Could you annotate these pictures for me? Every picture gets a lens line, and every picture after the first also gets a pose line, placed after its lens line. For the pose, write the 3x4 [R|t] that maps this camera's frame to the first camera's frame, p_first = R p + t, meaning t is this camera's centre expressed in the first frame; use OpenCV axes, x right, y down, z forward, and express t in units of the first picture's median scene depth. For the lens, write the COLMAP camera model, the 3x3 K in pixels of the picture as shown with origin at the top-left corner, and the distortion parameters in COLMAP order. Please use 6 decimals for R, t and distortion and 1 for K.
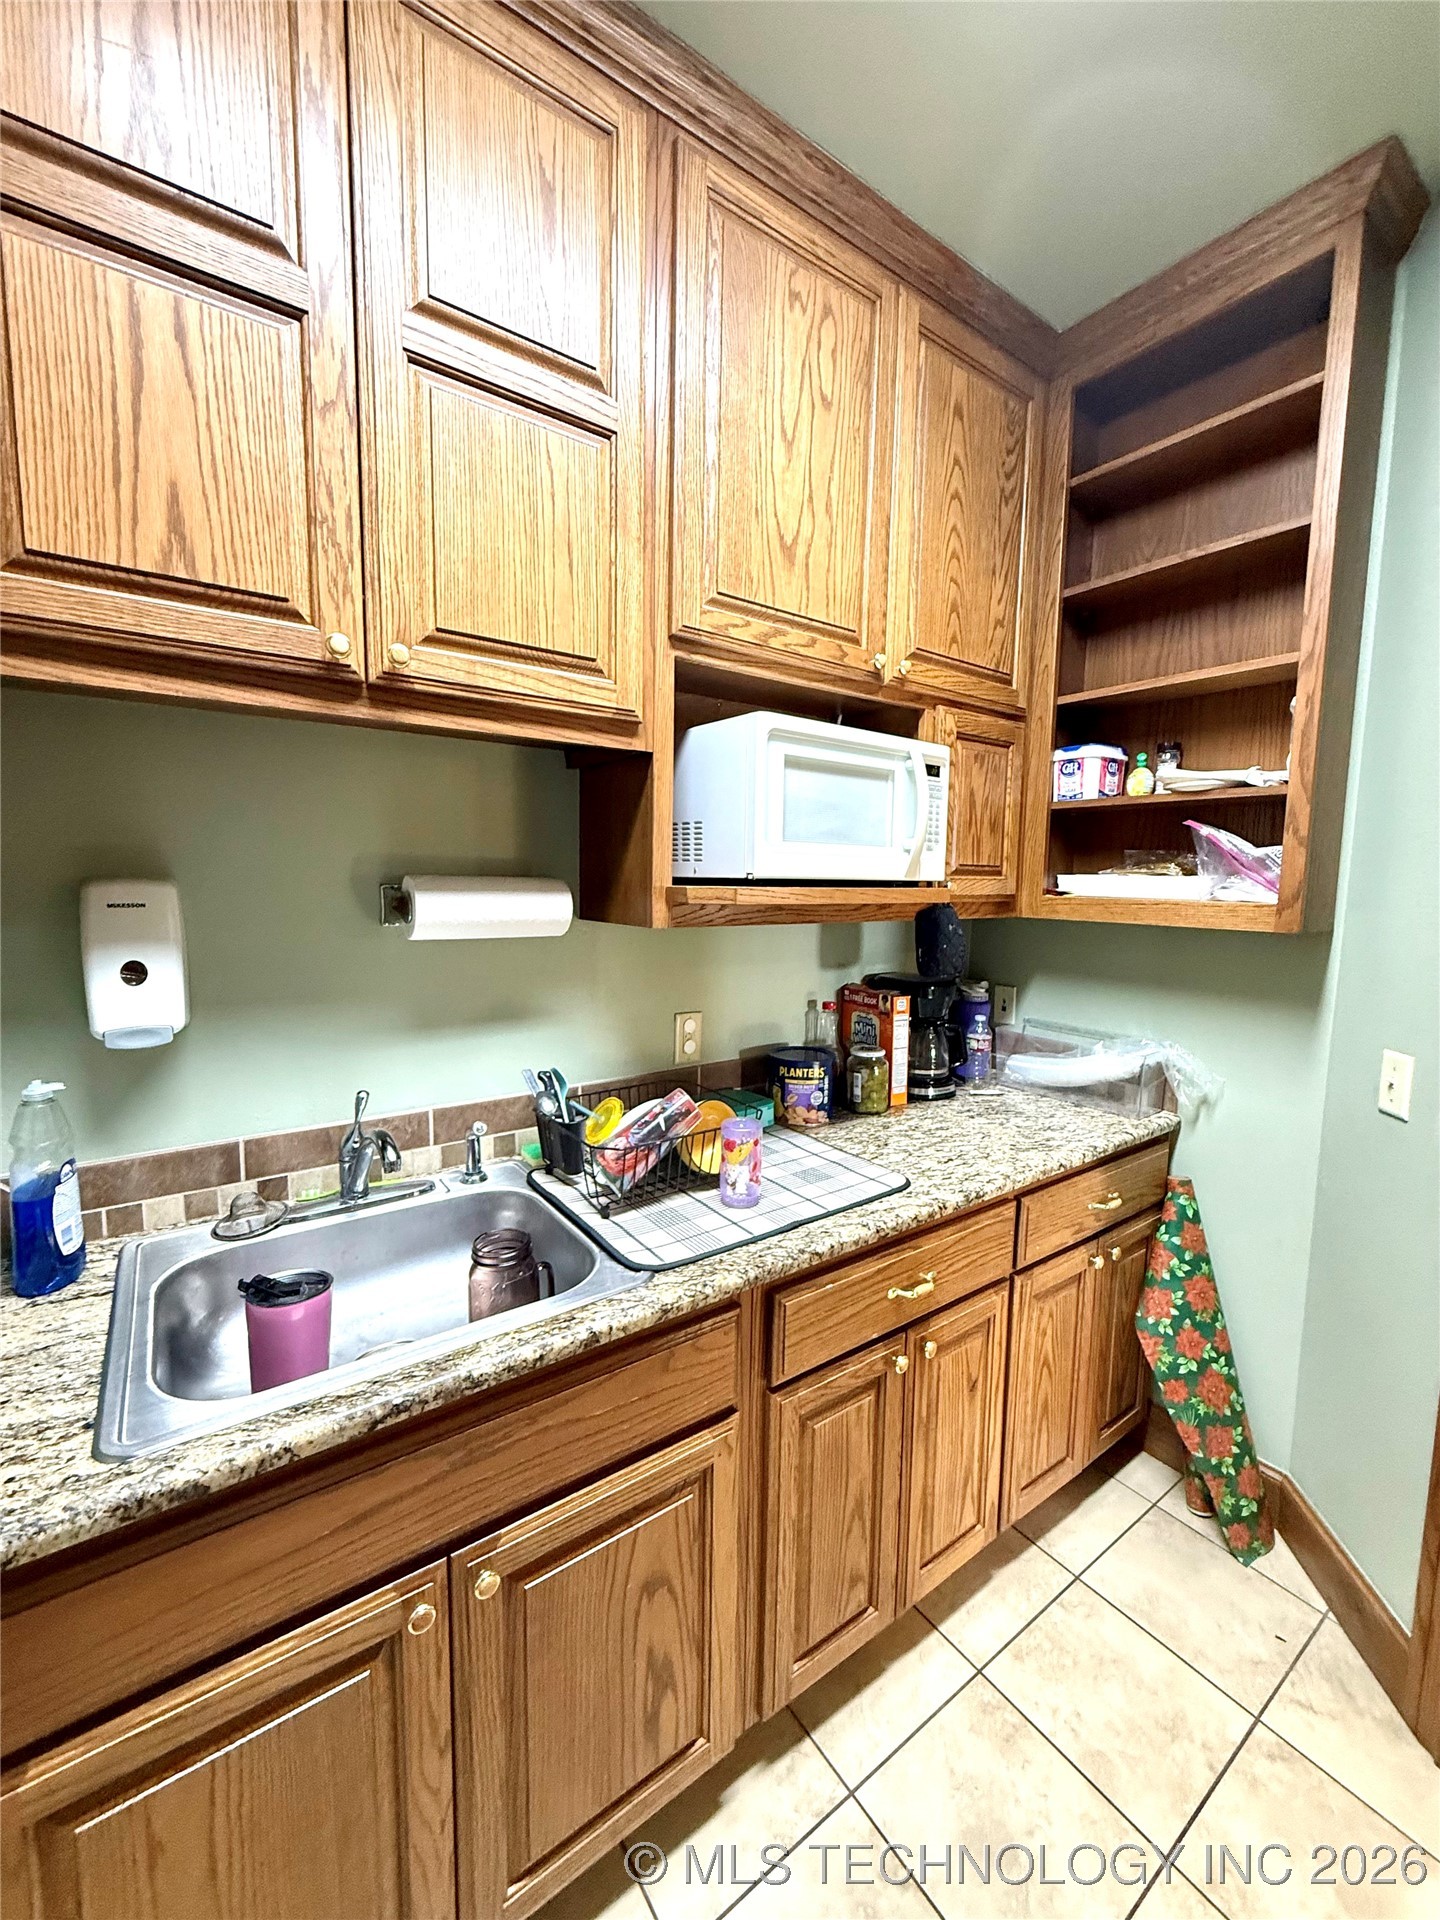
lens RADIAL K [[767.6, 0, 717.6], [0, 767.6, 960.6], [0, 0, 1]] dist [-0.000434, -0.000114]
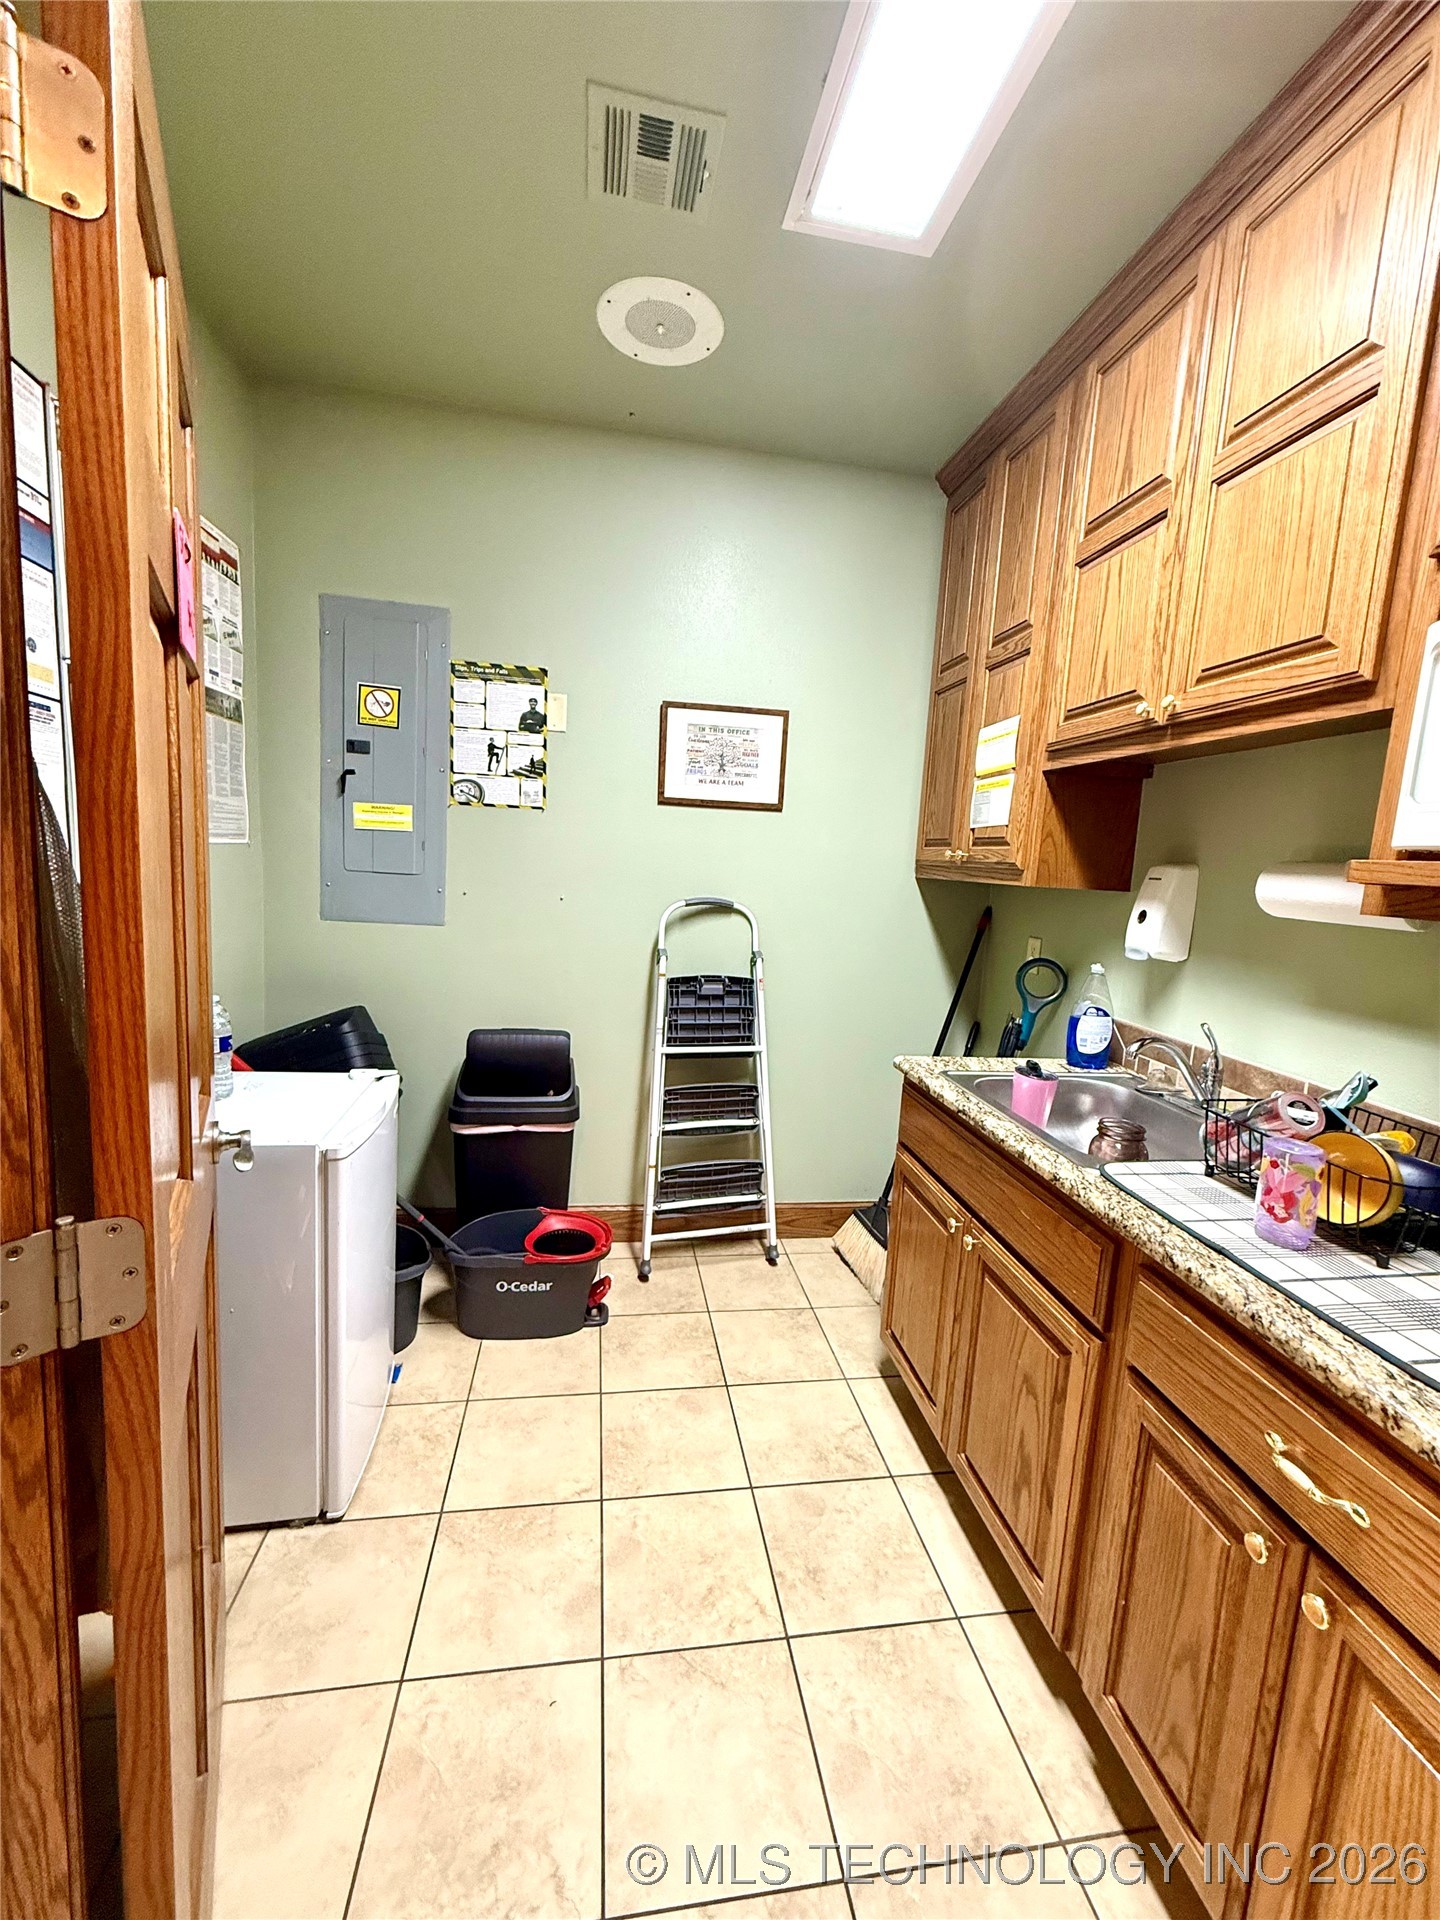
lens RADIAL K [[767.6, 0, 725.6], [0, 767.6, 954.9], [0, 0, 1]] dist [-0.000434, -0.000114]
pose [[-0.436833, 0.076685, -0.896268, 1.179250], [-0.158057, 0.974315, 0.160399, -0.027460], [0.885548, 0.211729, -0.413493, 0.868632]]
